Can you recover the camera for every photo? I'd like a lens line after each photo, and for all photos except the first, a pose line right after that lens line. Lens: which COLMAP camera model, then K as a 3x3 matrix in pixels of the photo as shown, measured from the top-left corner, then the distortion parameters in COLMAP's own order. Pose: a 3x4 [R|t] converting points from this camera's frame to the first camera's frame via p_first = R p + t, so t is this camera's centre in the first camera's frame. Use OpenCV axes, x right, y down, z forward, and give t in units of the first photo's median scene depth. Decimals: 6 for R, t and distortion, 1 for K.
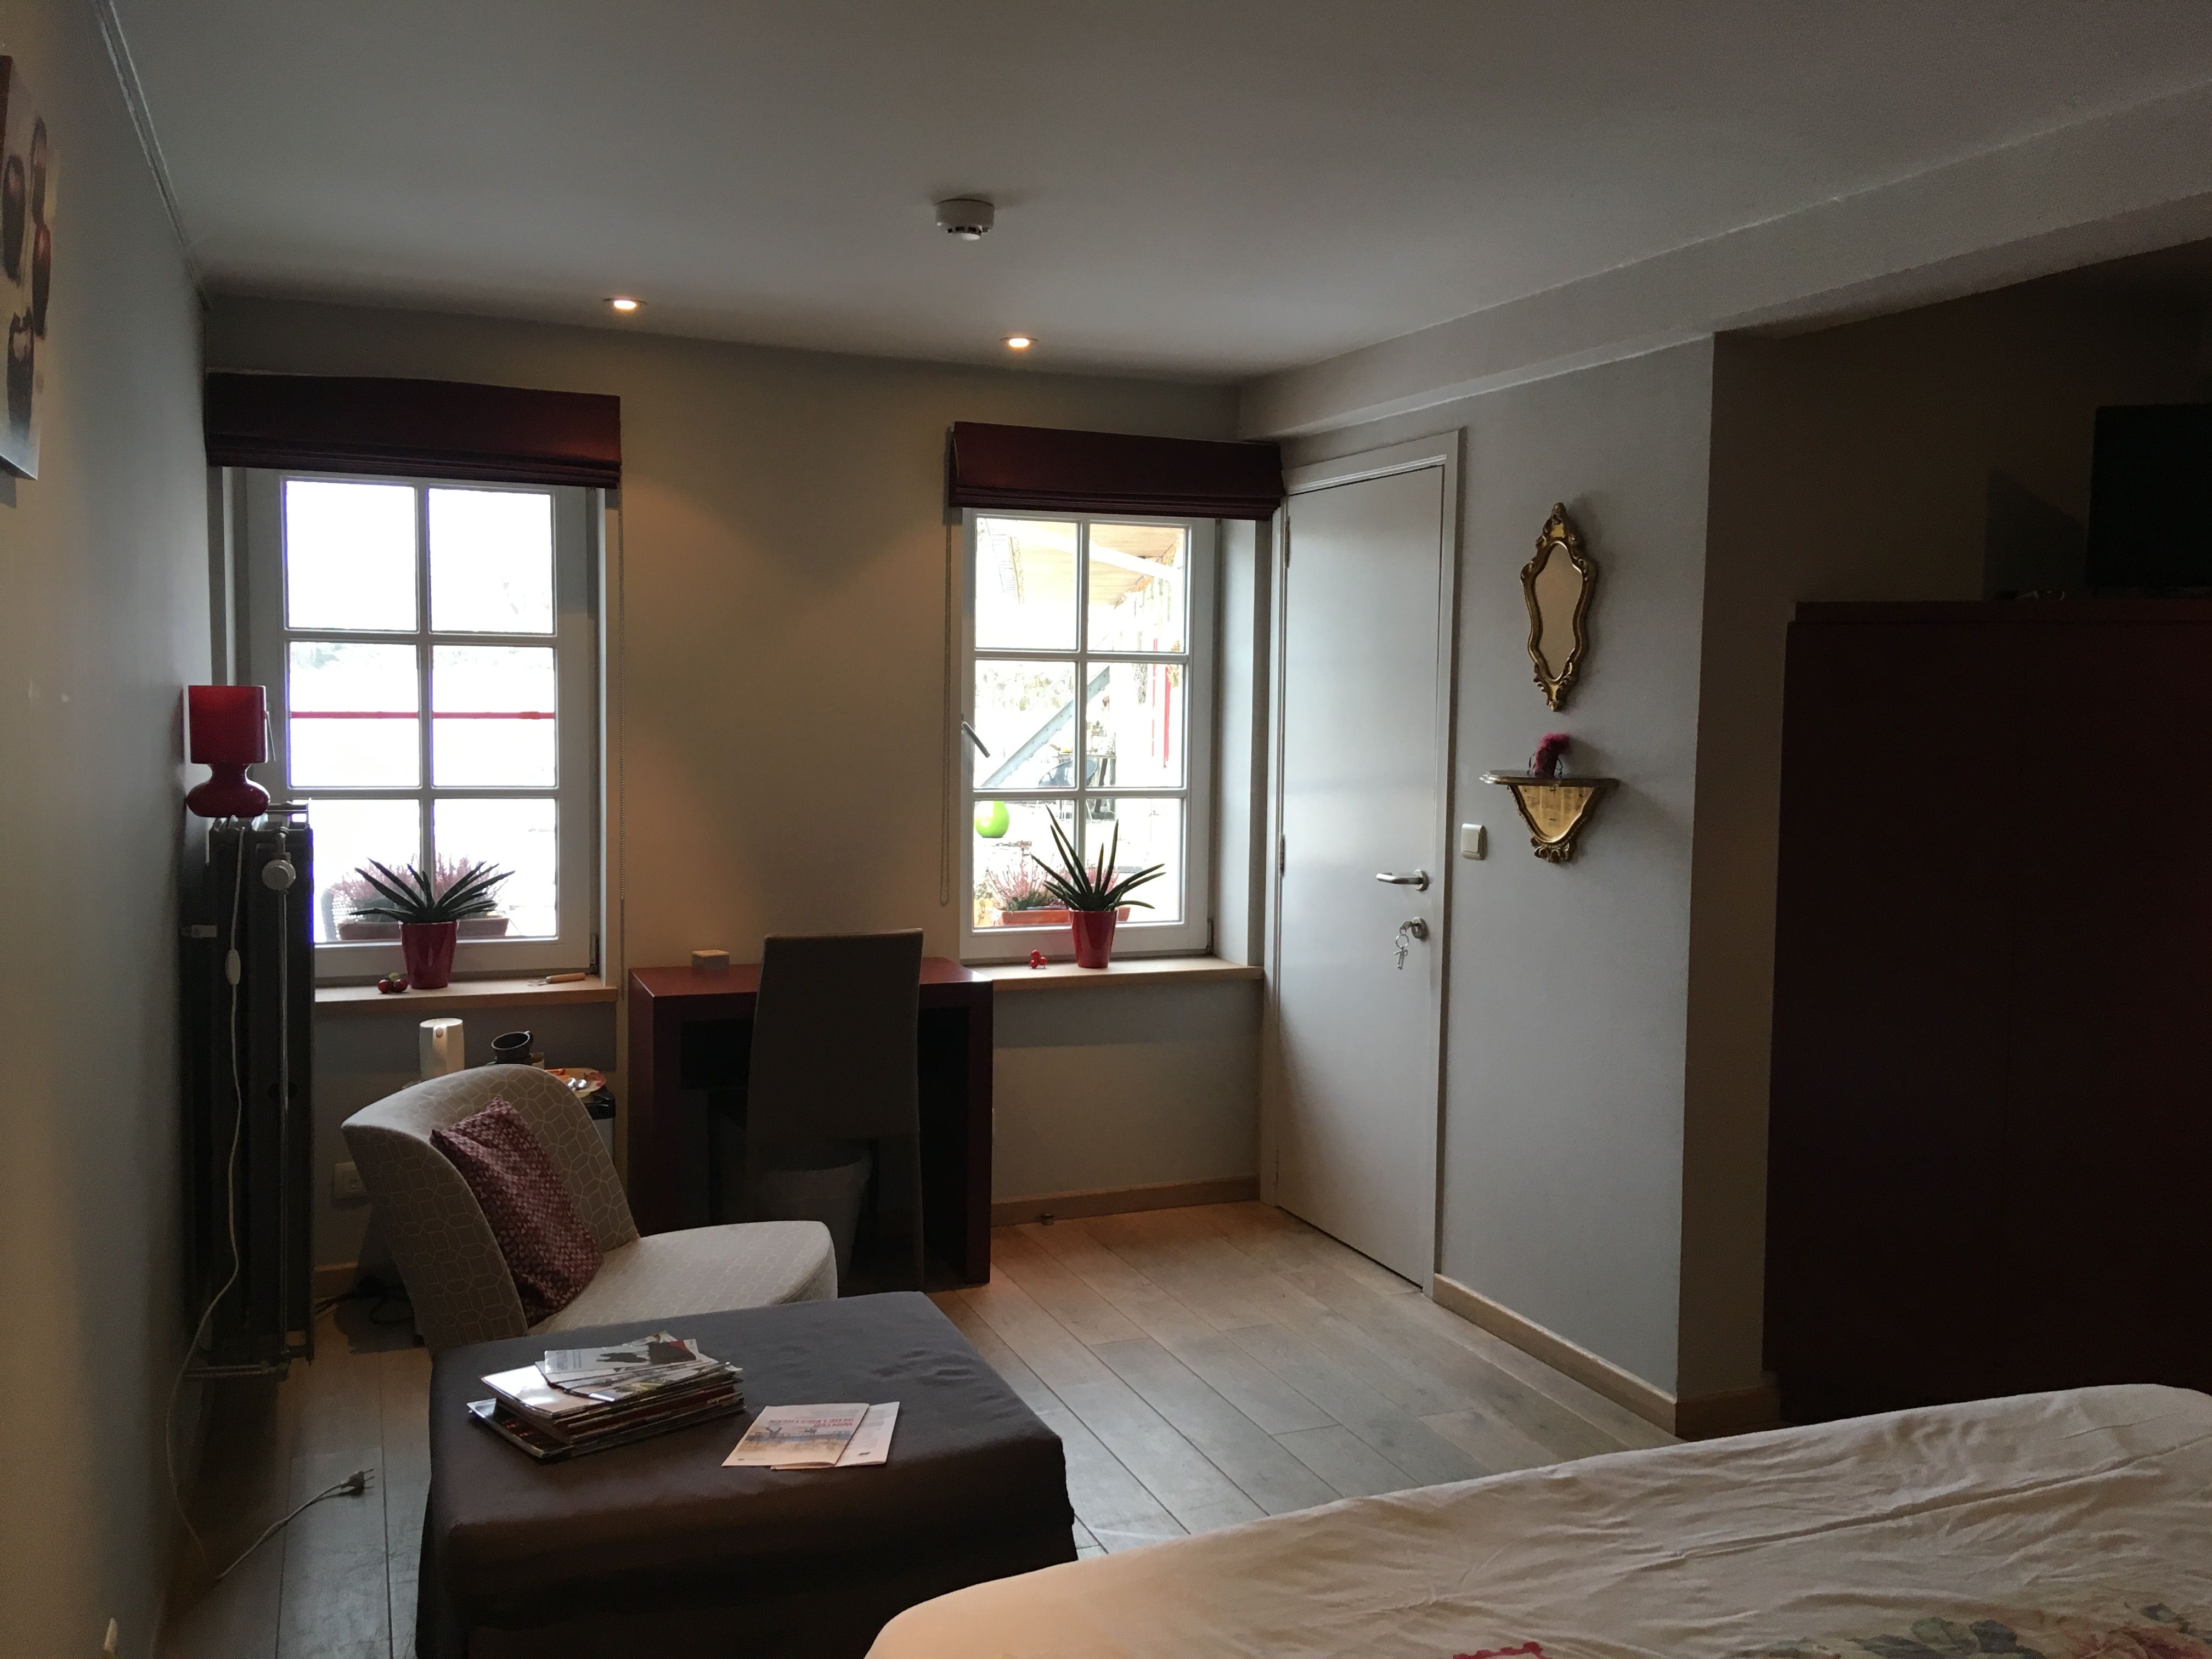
lens RADIAL K [[1848.5, 0, 1110.1], [0, 1848.5, 824.0], [0, 0, 1]] dist [0.114516, -0.165771]
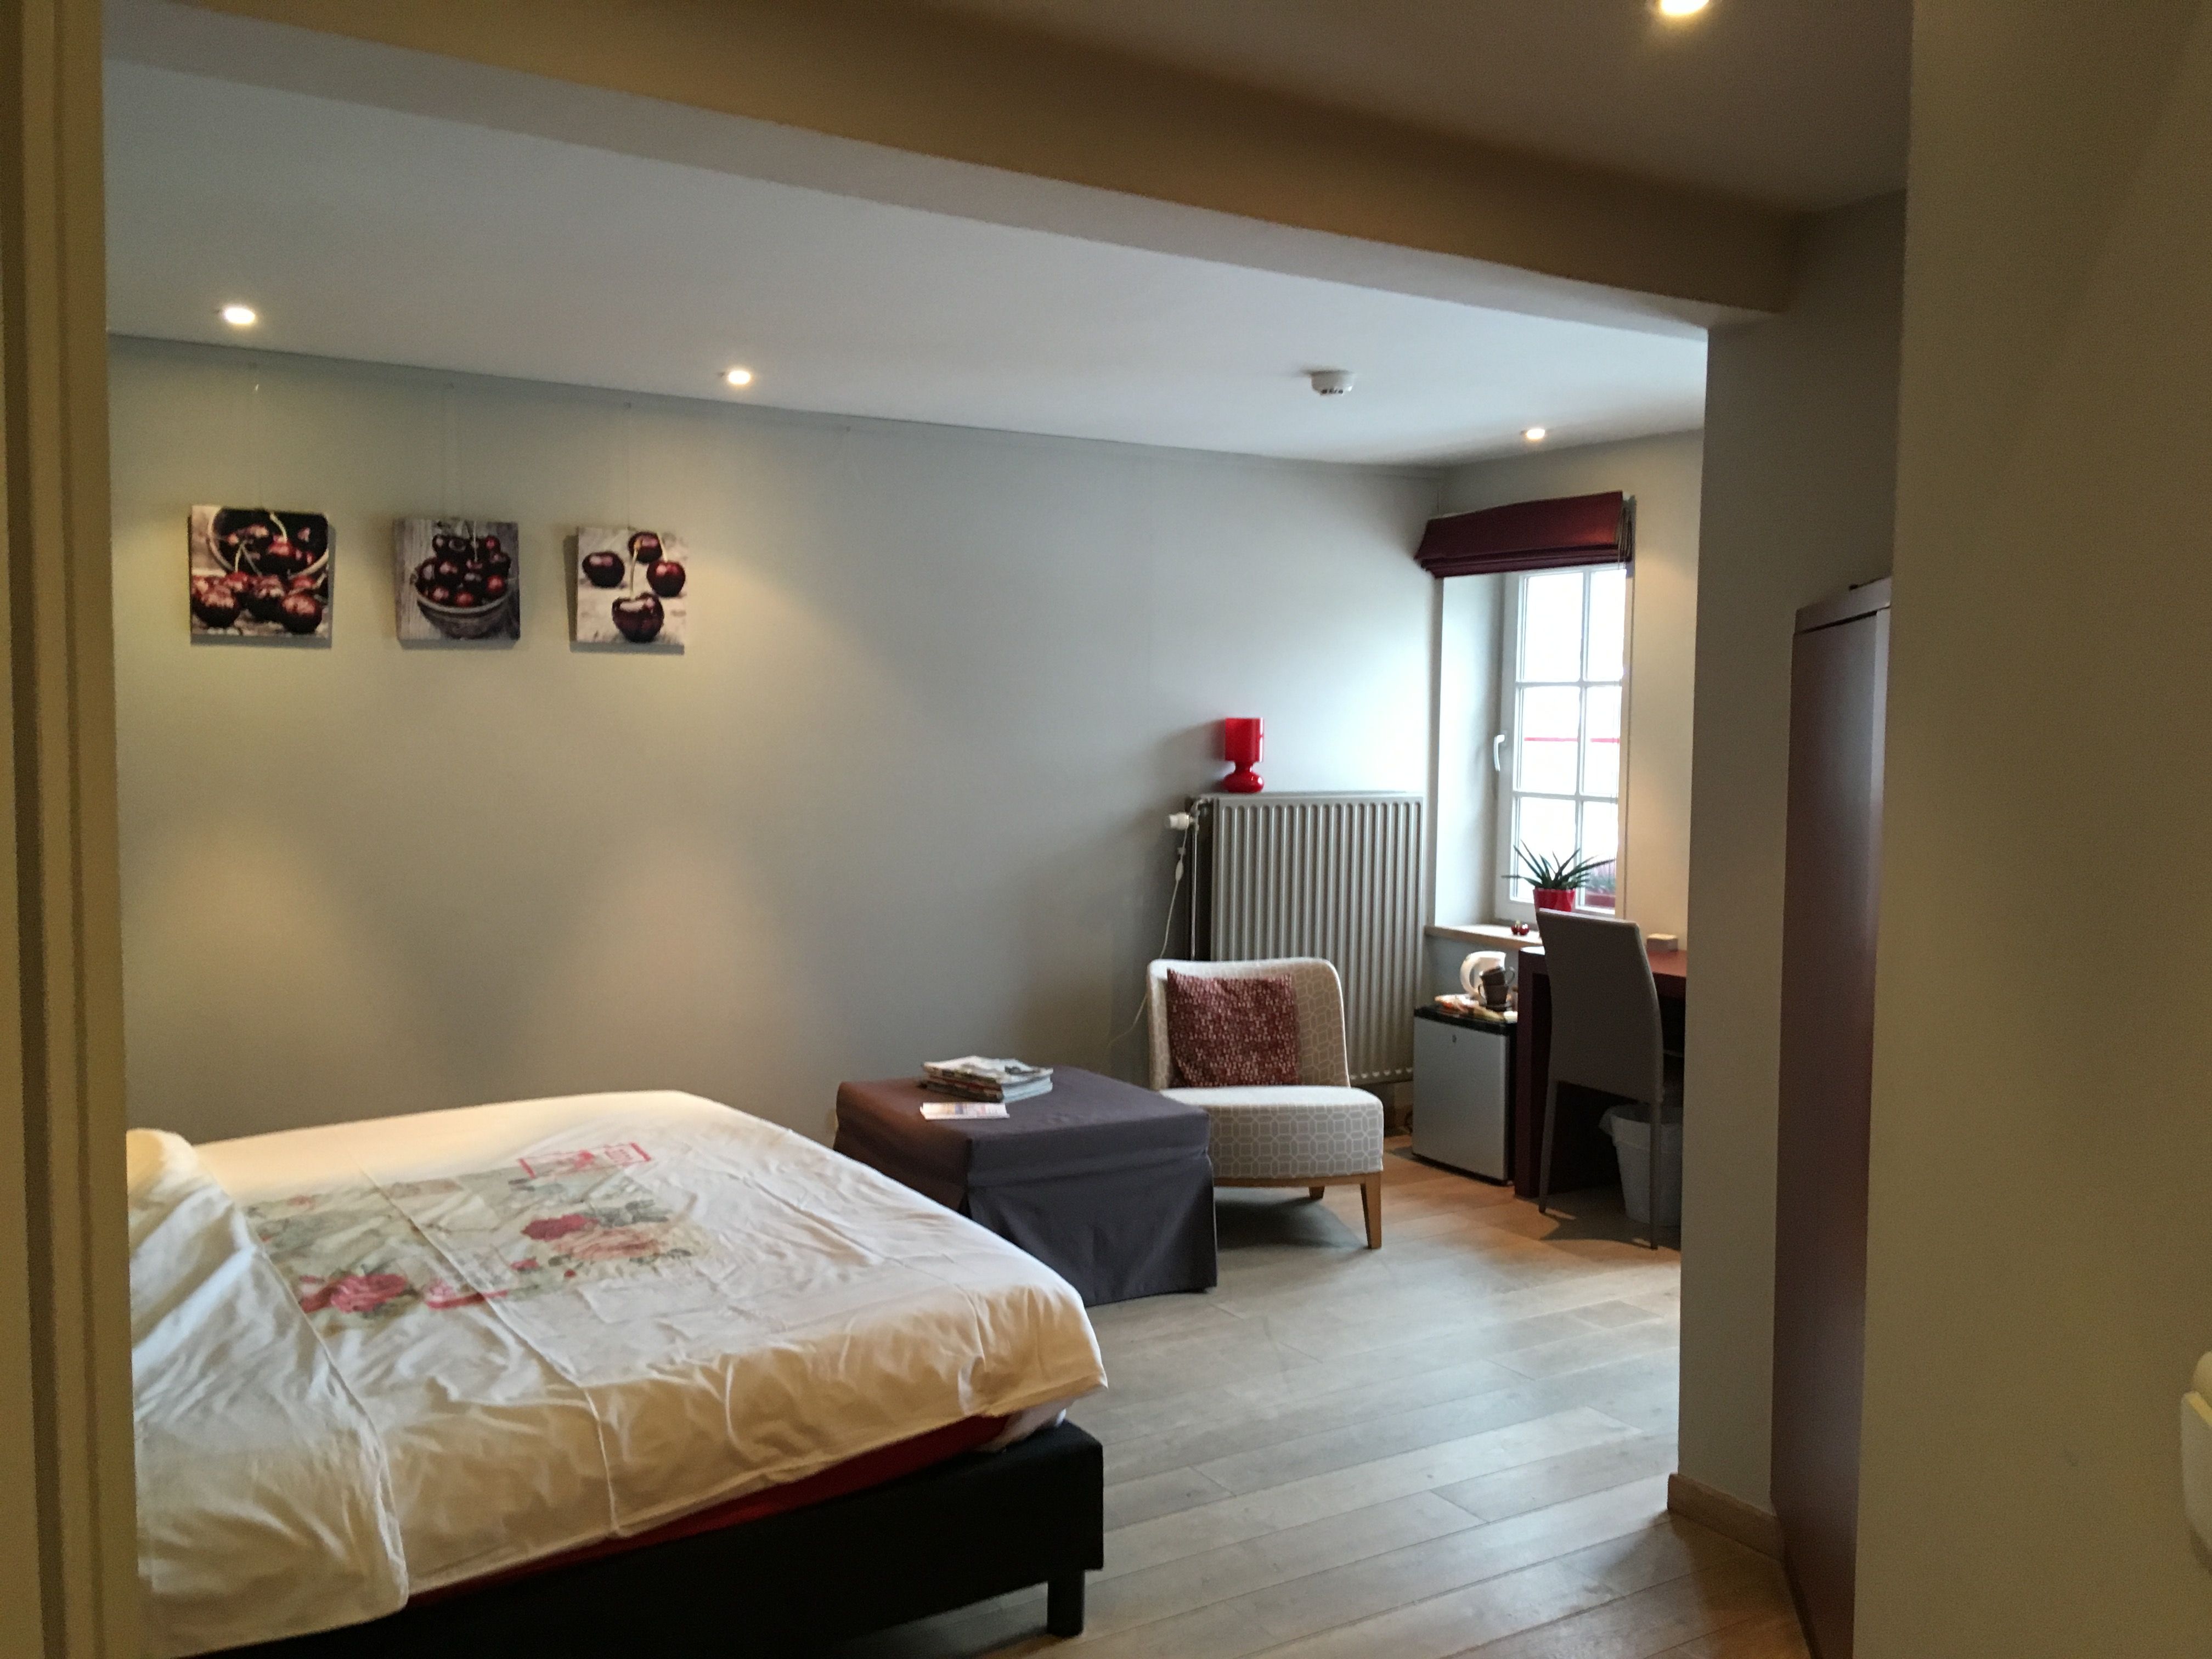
lens RADIAL K [[1848.5, 0, 1111.9], [0, 1848.5, 817.0], [0, 0, 1]] dist [0.114516, -0.165771]
pose [[0.178086, 0.044307, -0.983017, 1.027609], [-0.073020, 0.996827, 0.031701, -0.022455], [0.981302, 0.066134, 0.180756, 0.480344]]
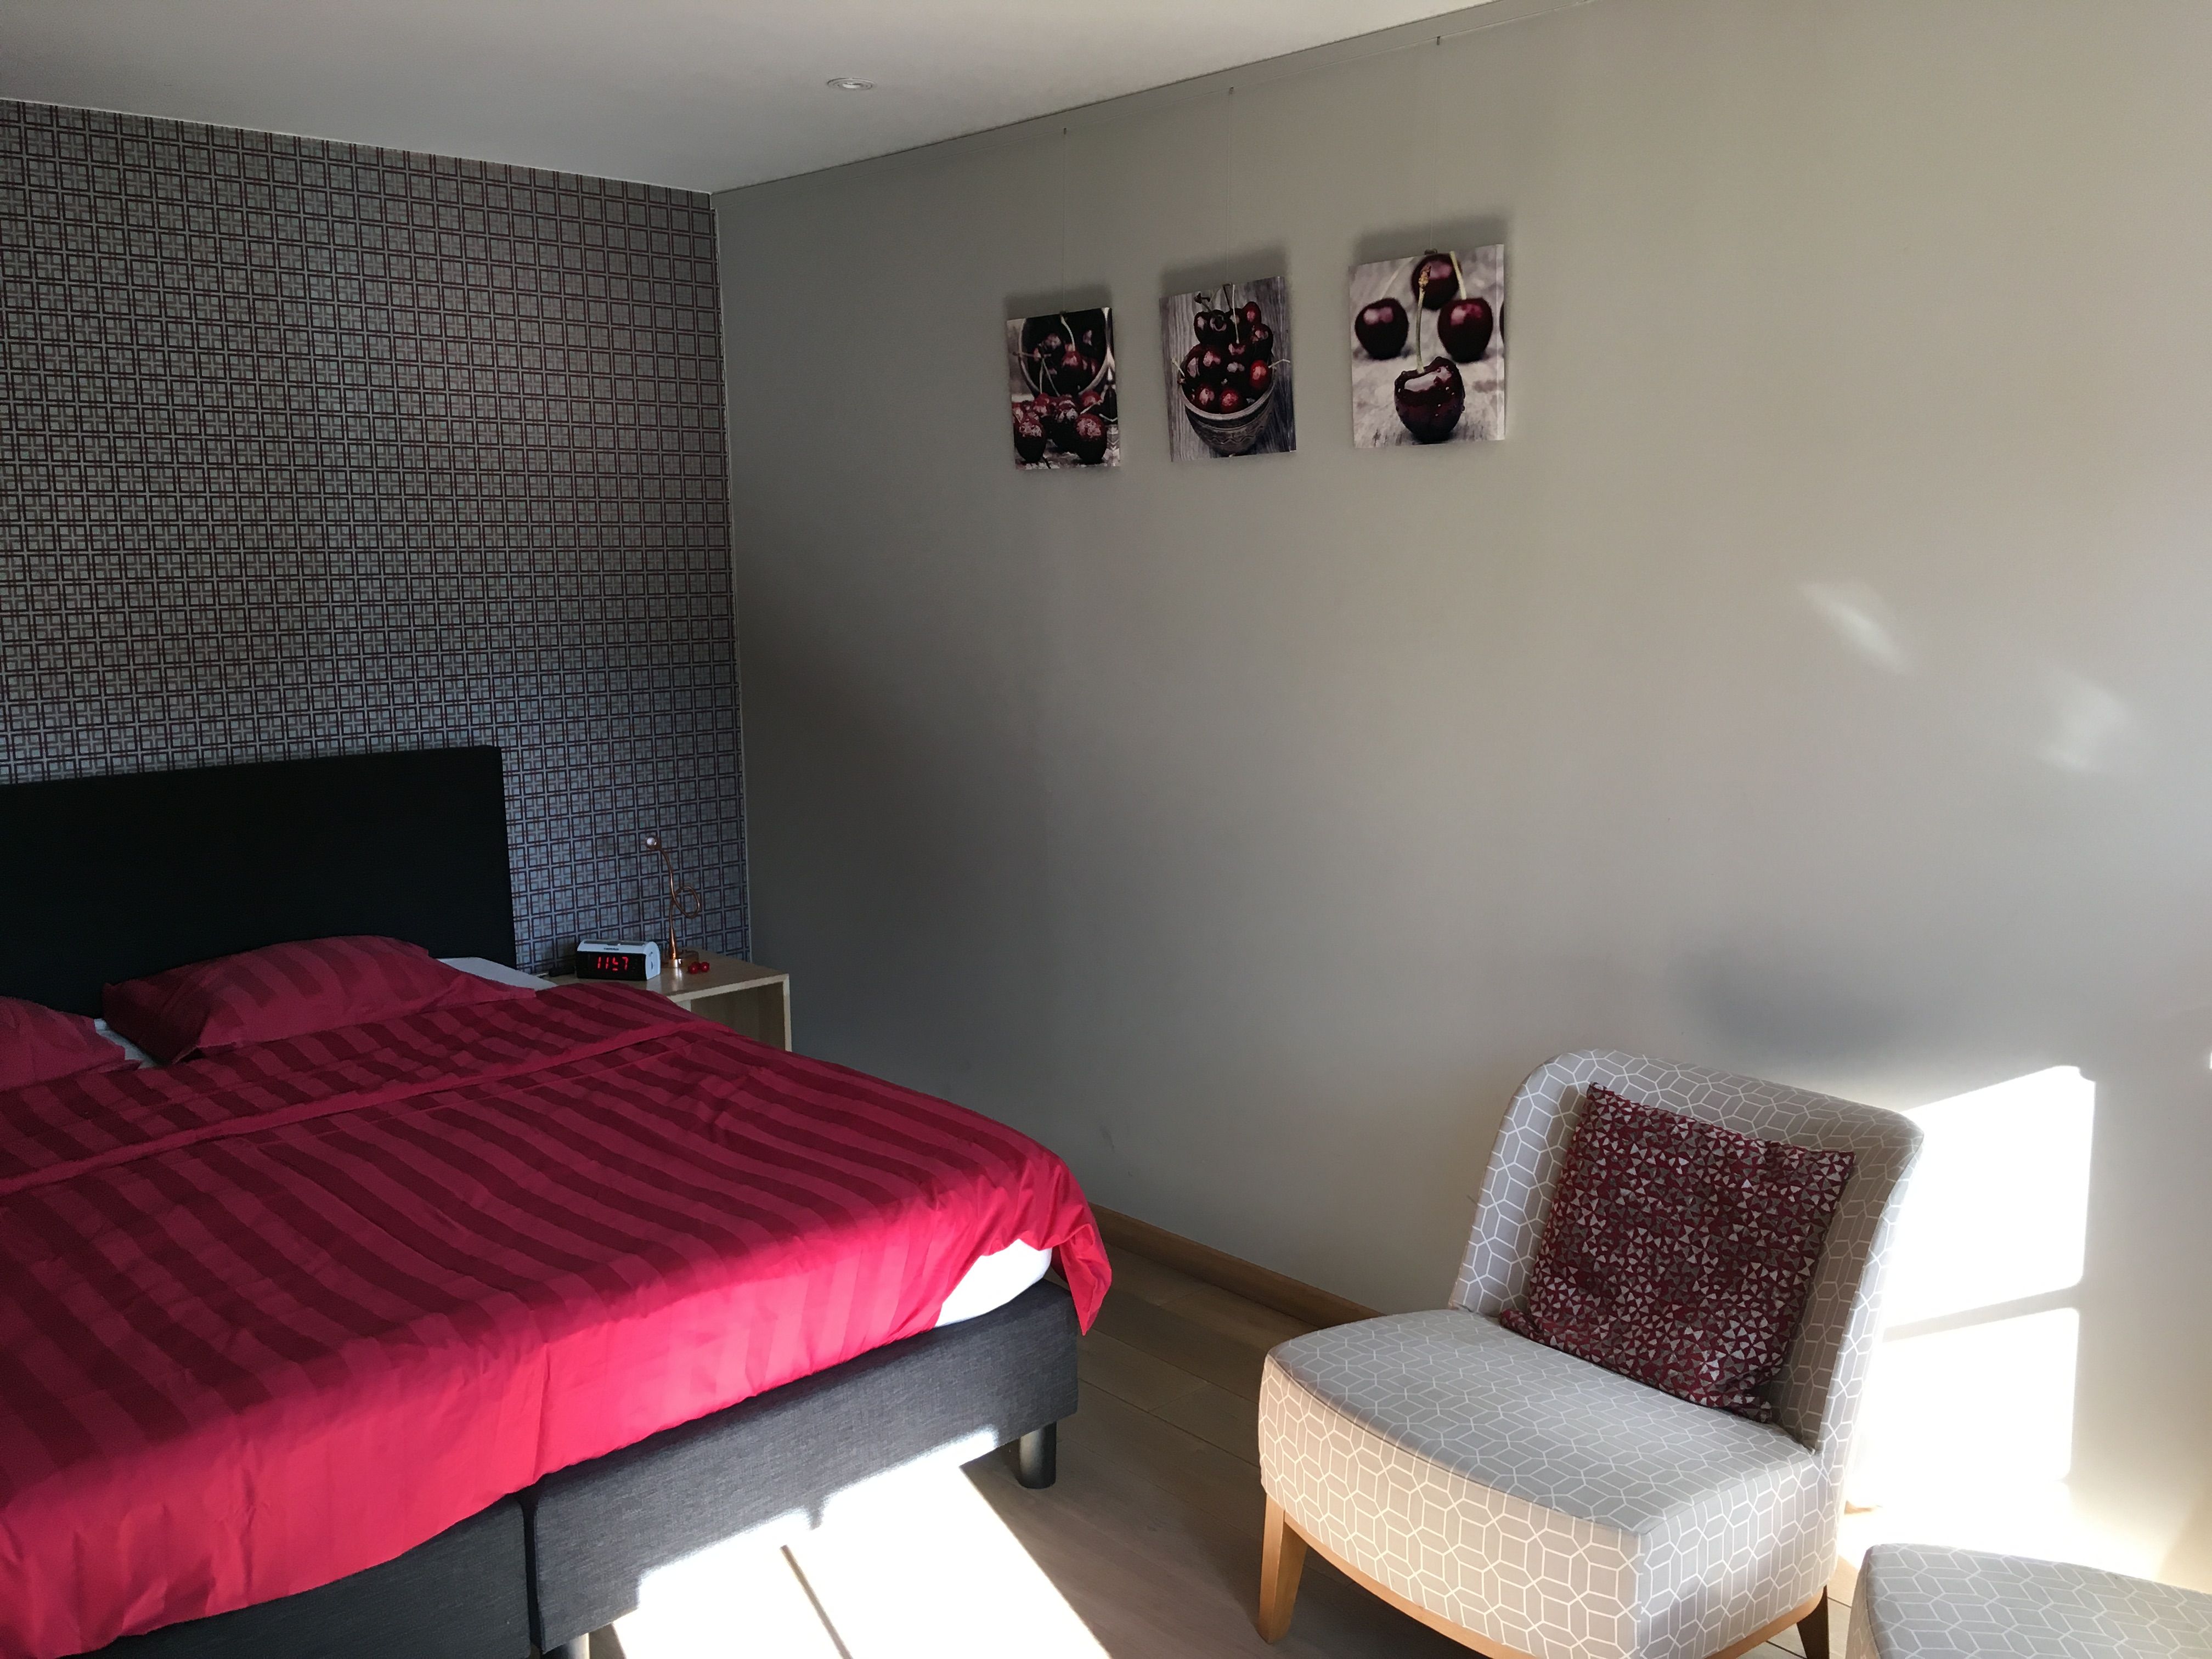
lens RADIAL K [[1848.5, 0, 1095.2], [0, 1848.5, 824.0], [0, 0, 1]] dist [0.114516, -0.165771]
pose [[-0.936408, 0.047544, -0.347677, 0.166053], [-0.028890, 0.976971, 0.211408, -0.079570], [0.349722, 0.208008, -0.913470, 1.058034]]
